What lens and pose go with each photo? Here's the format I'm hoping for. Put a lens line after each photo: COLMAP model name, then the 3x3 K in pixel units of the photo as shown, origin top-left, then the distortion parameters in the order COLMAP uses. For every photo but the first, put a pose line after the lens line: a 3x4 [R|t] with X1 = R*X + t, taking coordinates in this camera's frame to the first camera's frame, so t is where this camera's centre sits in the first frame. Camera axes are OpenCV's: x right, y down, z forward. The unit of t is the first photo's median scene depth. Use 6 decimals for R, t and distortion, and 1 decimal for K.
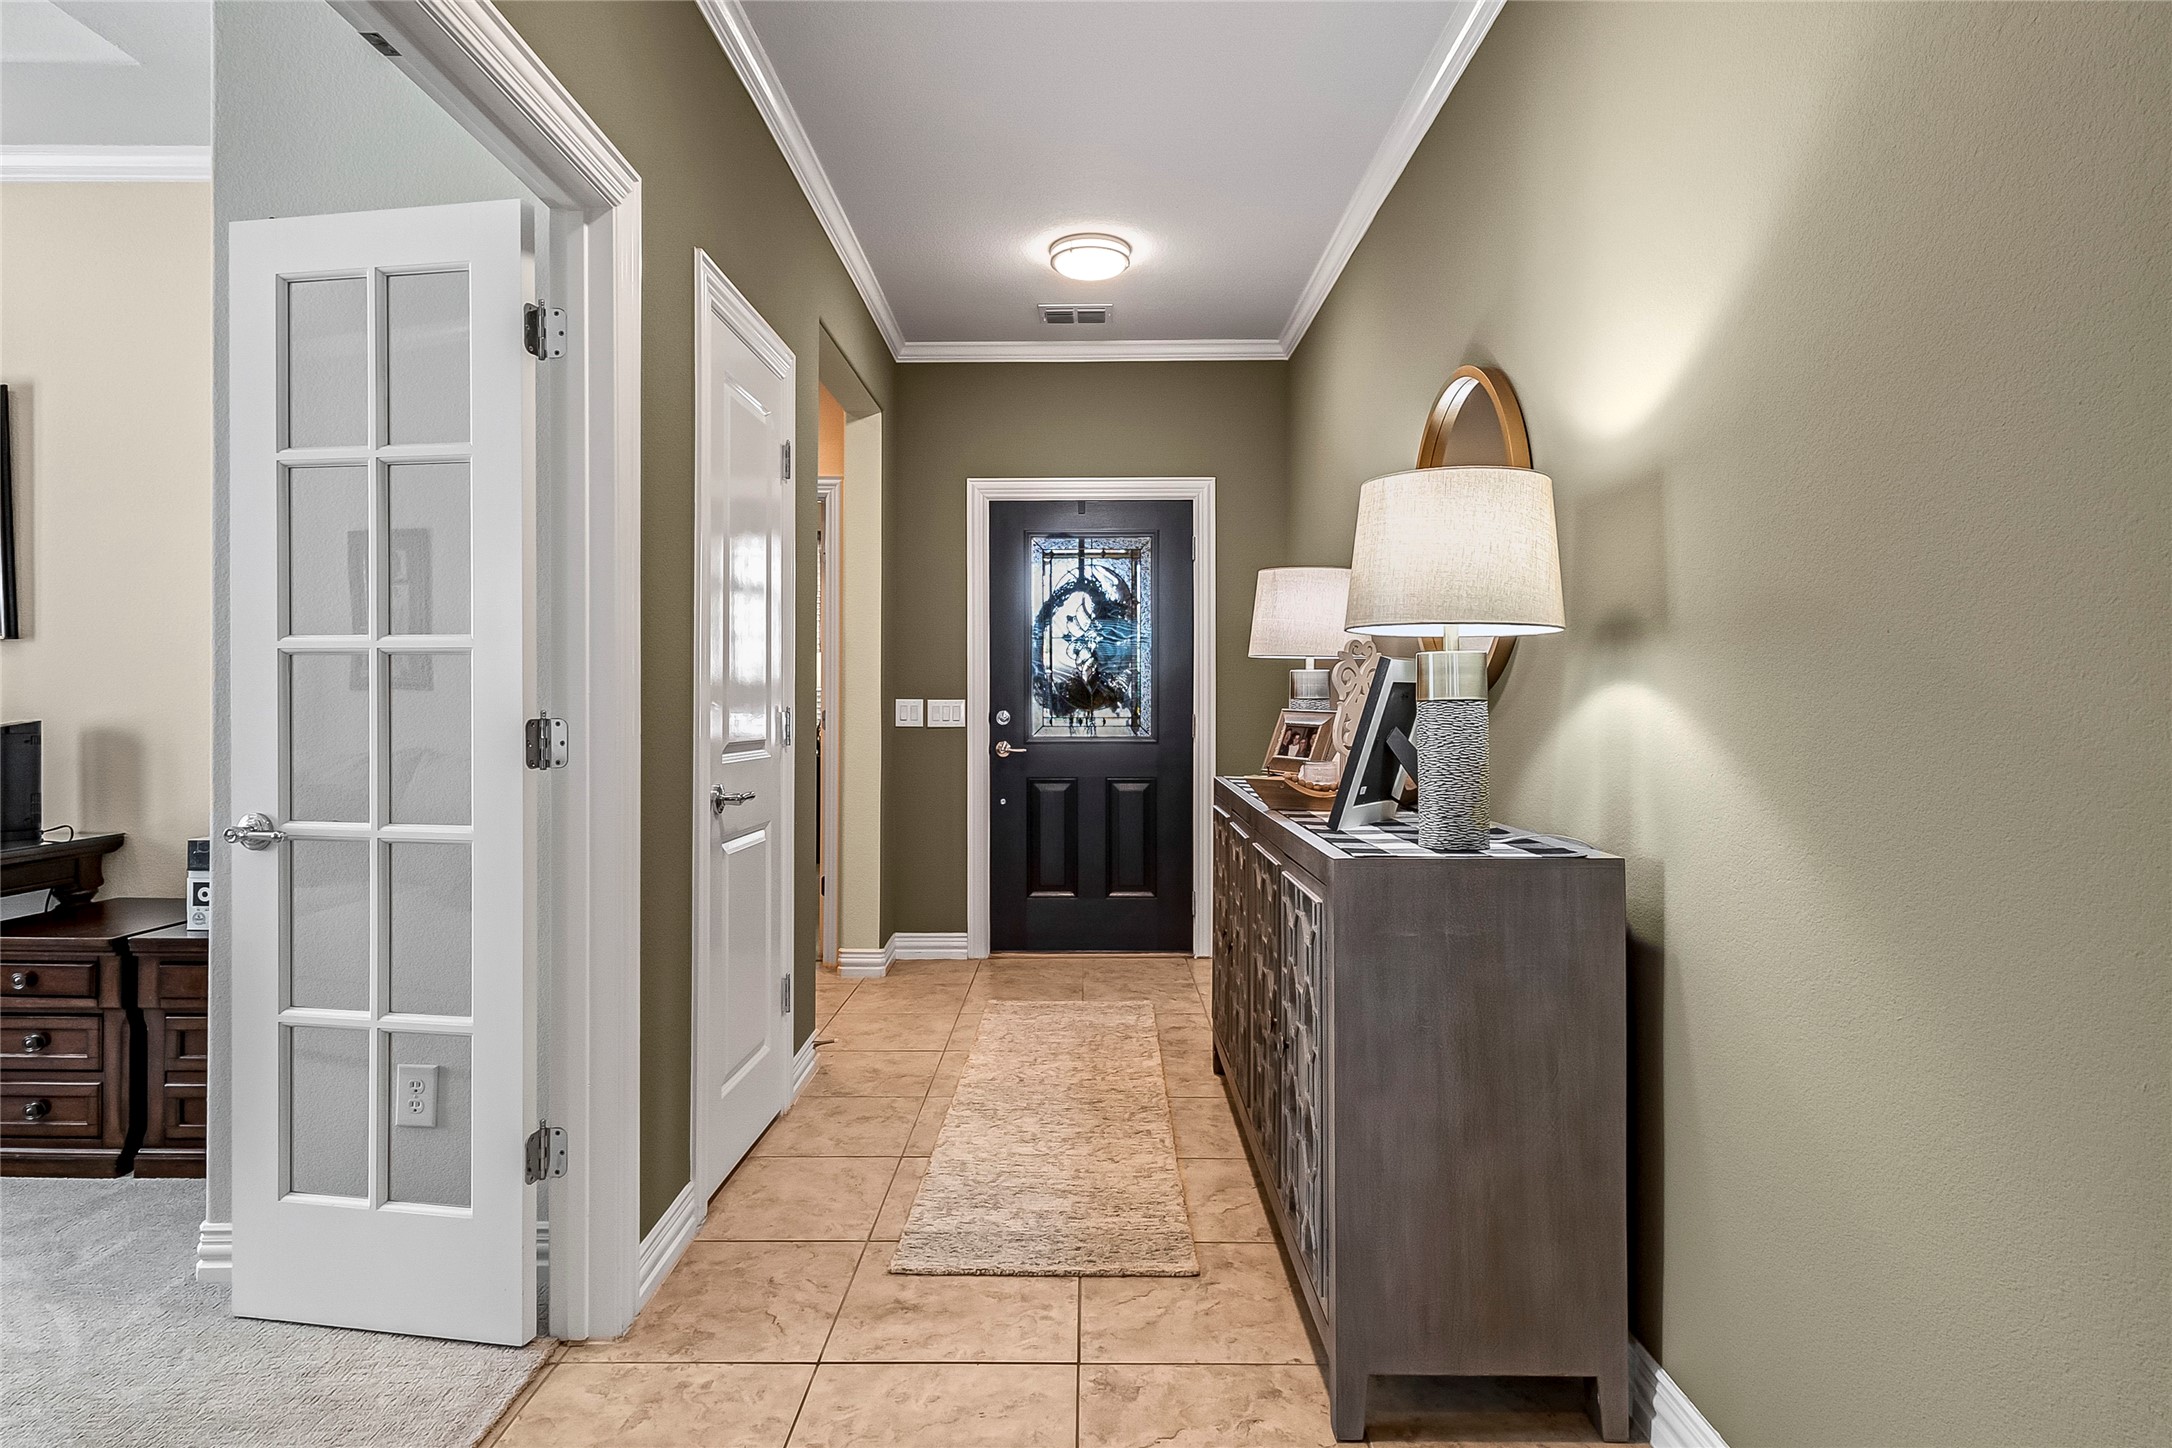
lens RADIAL K [[1148.2, 0, 1091.5], [0, 1148.2, 712.5], [0, 0, 1]] dist [0.014928, -0.012437]
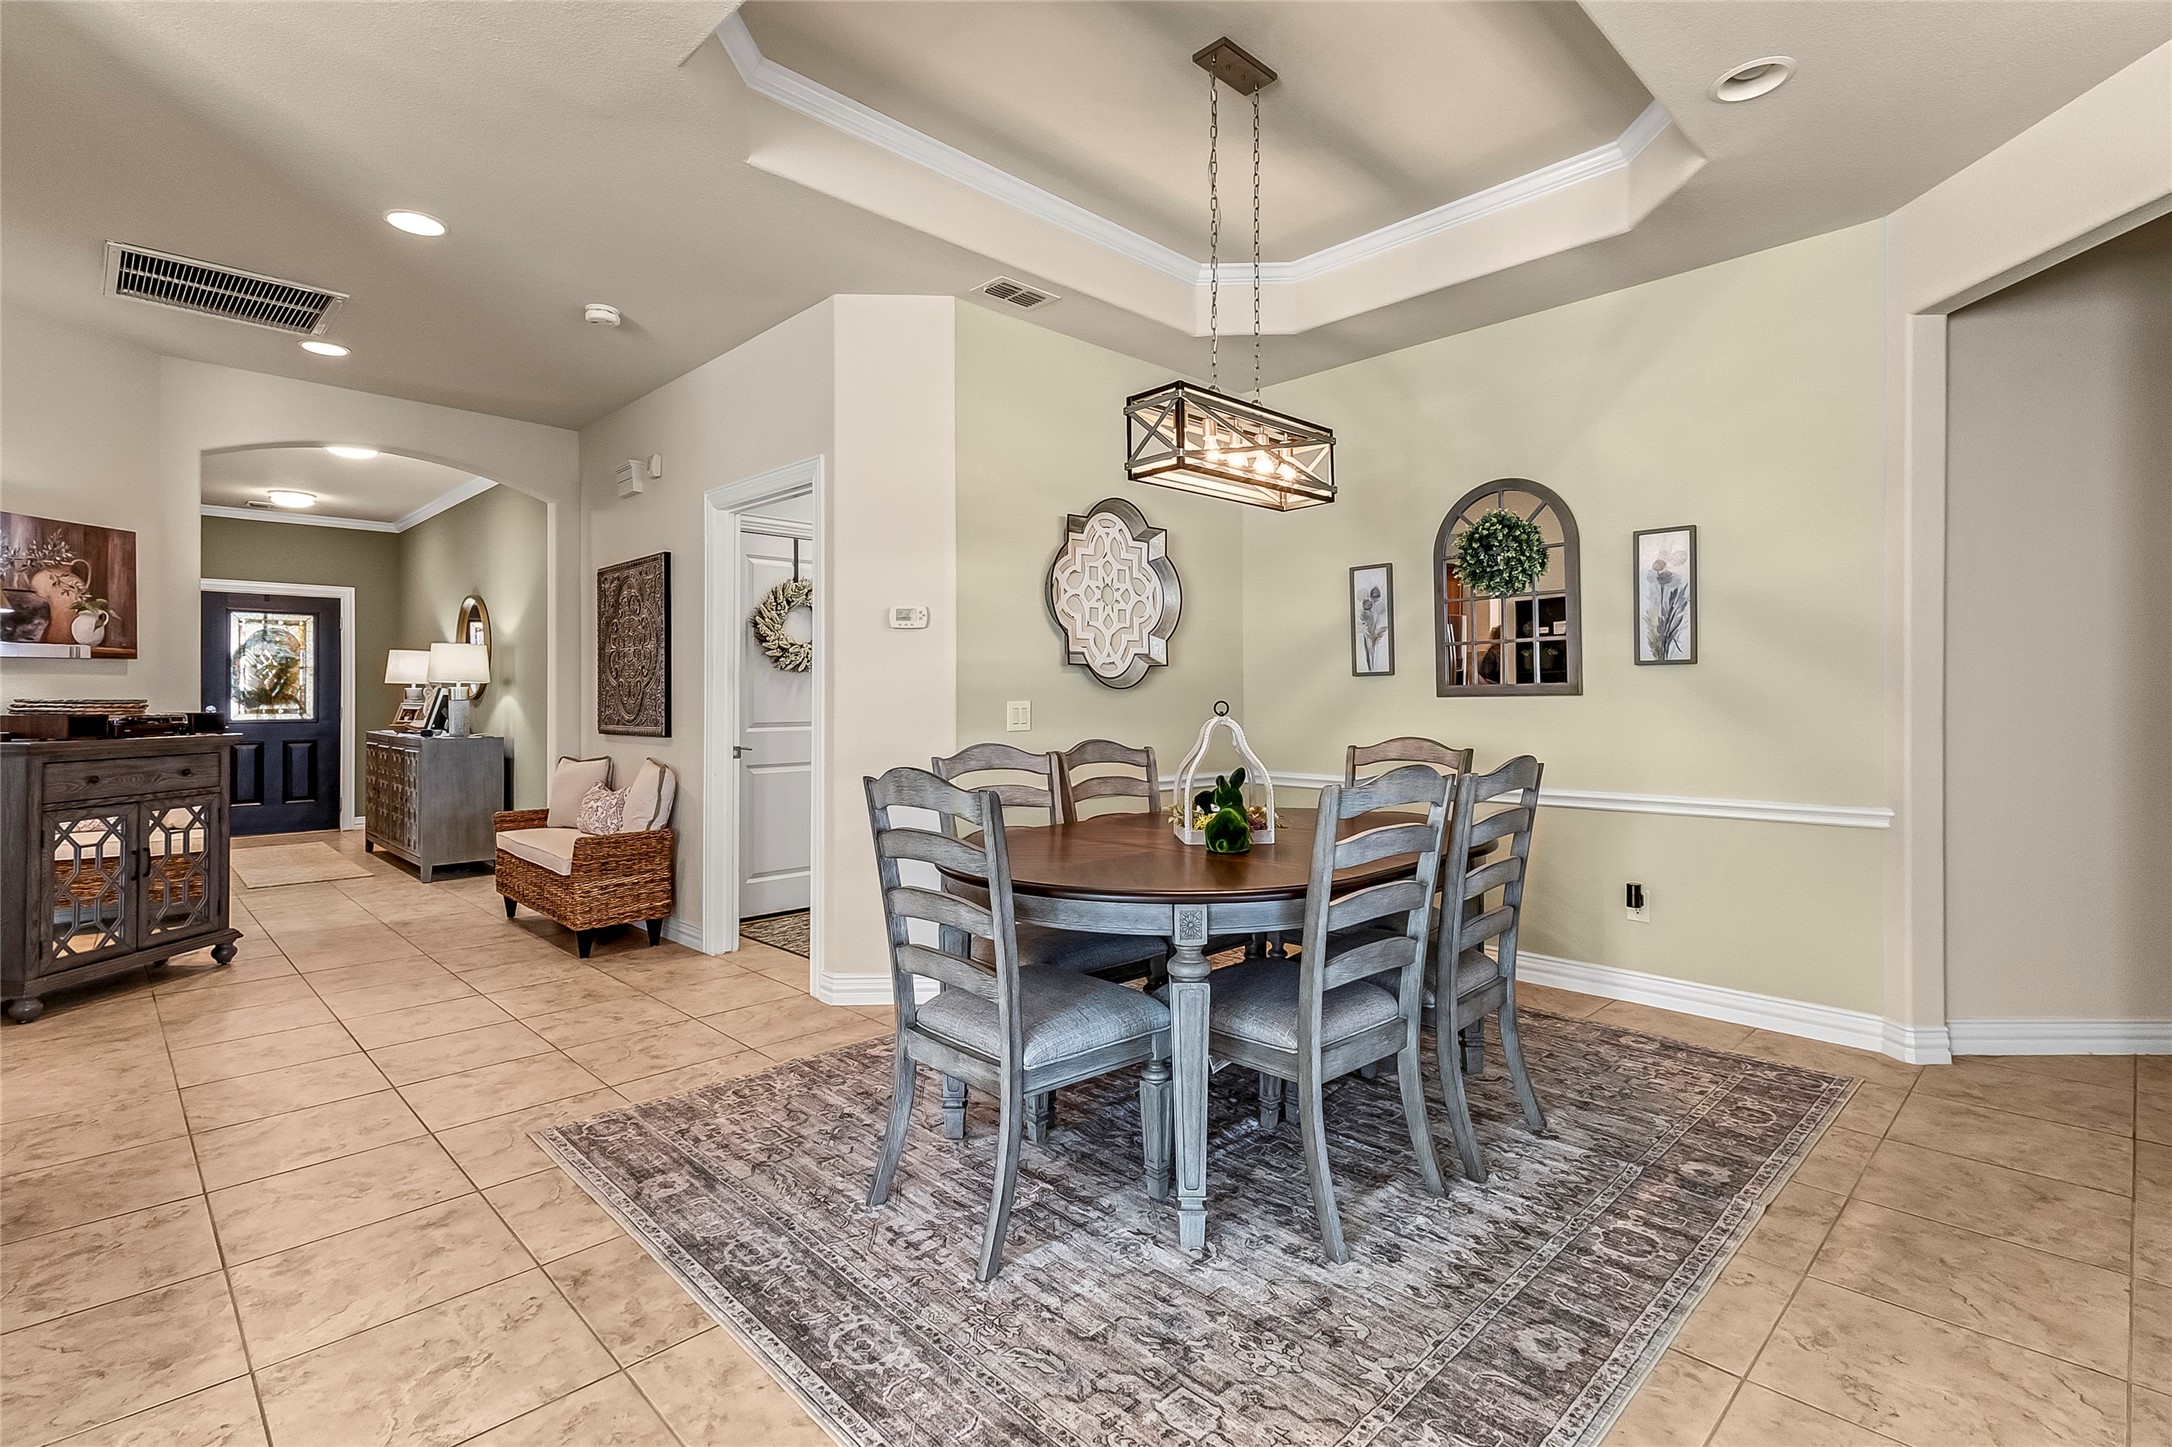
lens RADIAL K [[1015.7, 0, 1082.1], [0, 1015.7, 704.1], [0, 0, 1]] dist [0.031336, -0.000196]
pose [[0.719712, -0.004347, 0.694259, -0.237486], [0.007138, 0.999974, -0.001139, 0.008797], [-0.694236, 0.005776, 0.719724, -1.213521]]
